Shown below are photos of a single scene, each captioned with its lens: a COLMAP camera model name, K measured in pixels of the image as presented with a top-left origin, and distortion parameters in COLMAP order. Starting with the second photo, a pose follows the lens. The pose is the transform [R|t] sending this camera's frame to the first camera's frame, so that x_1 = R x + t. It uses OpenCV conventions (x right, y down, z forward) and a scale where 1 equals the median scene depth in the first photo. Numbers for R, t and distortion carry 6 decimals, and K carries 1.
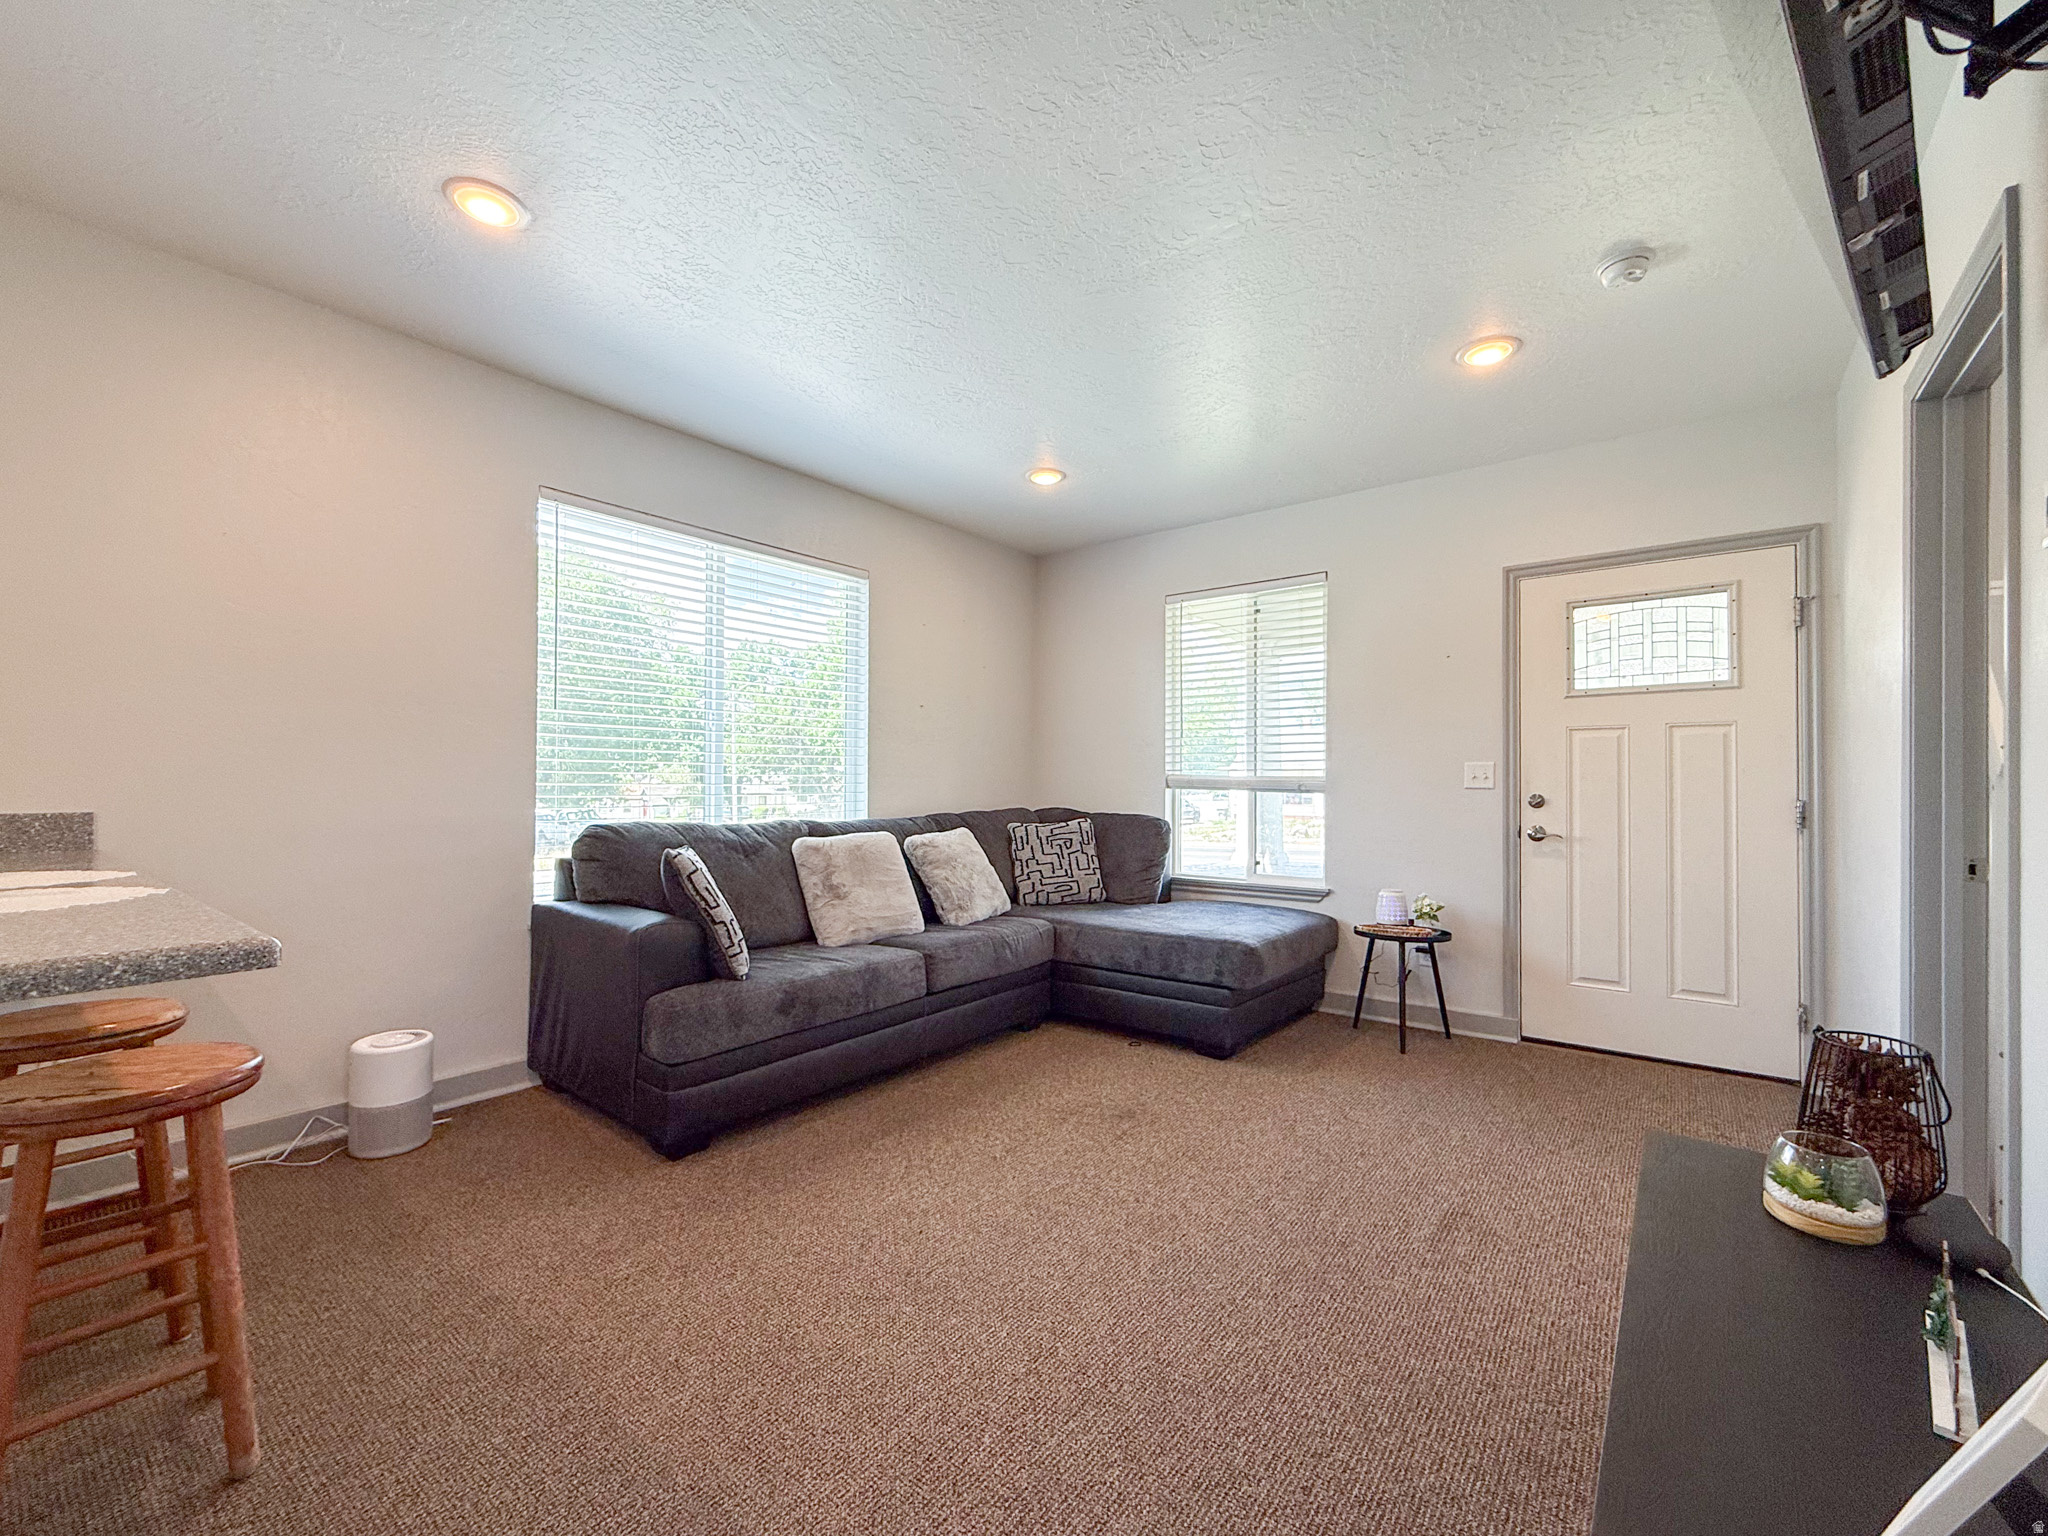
lens RADIAL K [[836.3, 0, 1024.0], [0, 836.3, 768.0], [0, 0, 1]] dist [0.000664, 0.000034]
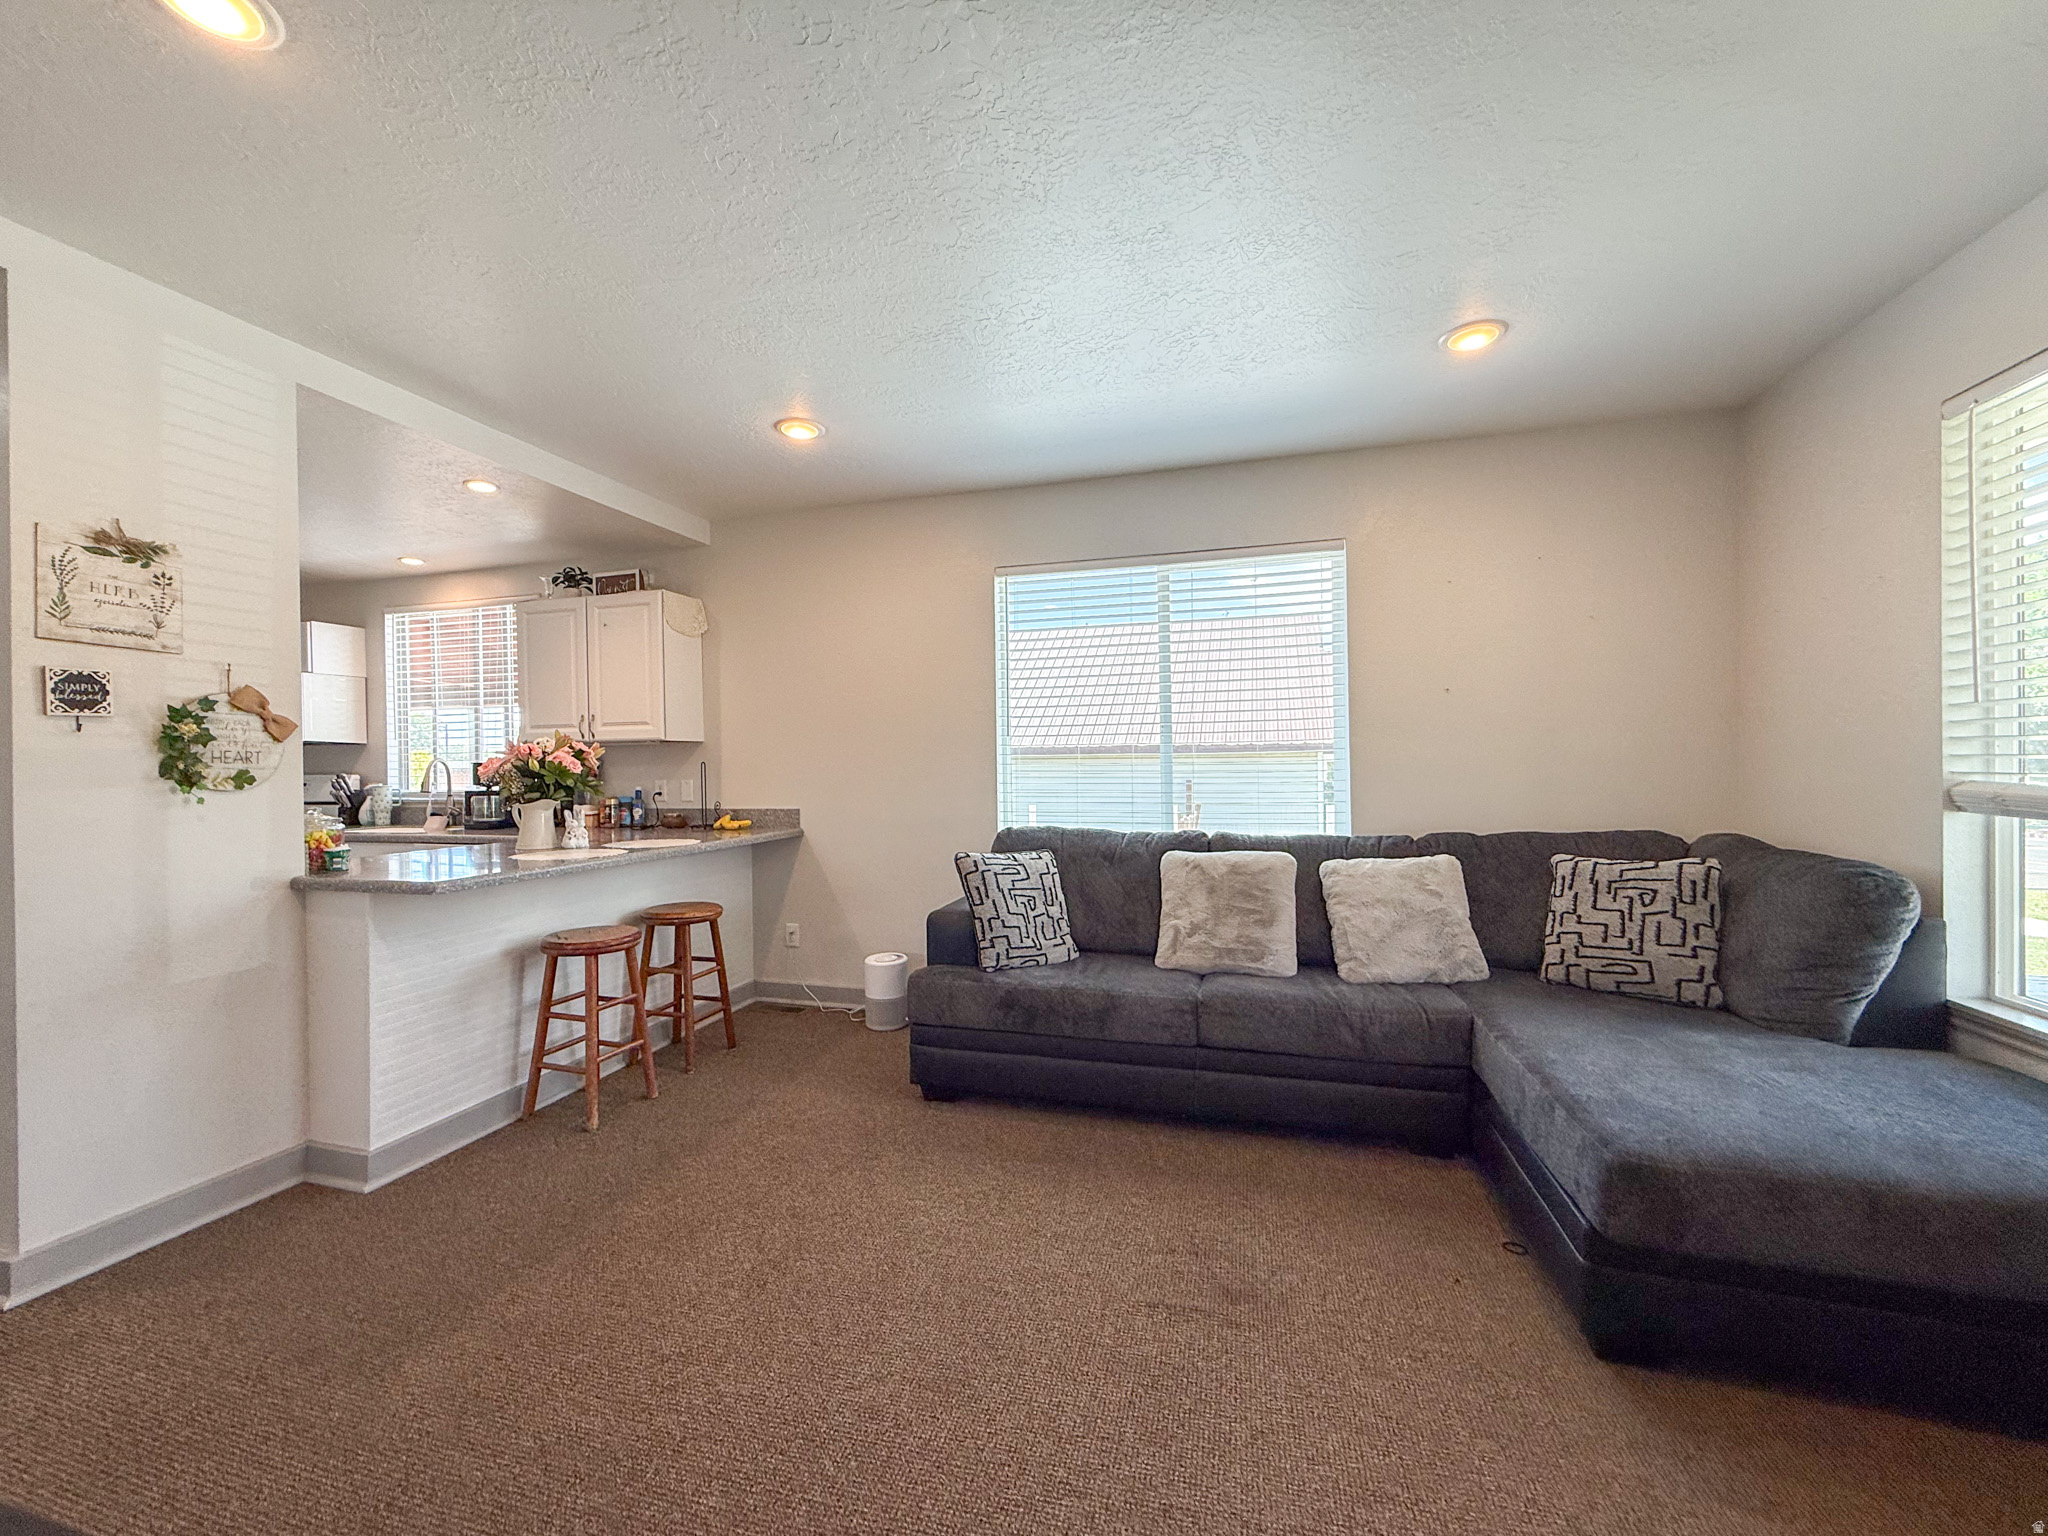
lens RADIAL K [[812.2, 0, 1024.0], [0, 812.2, 768.0], [0, 0, 1]] dist [-0.000866, -0.000031]
pose [[0.389462, -0.004731, -0.921030, 0.422511], [0.026733, 0.999624, 0.006169, -0.018110], [0.920654, -0.027025, 0.389442, 0.371441]]
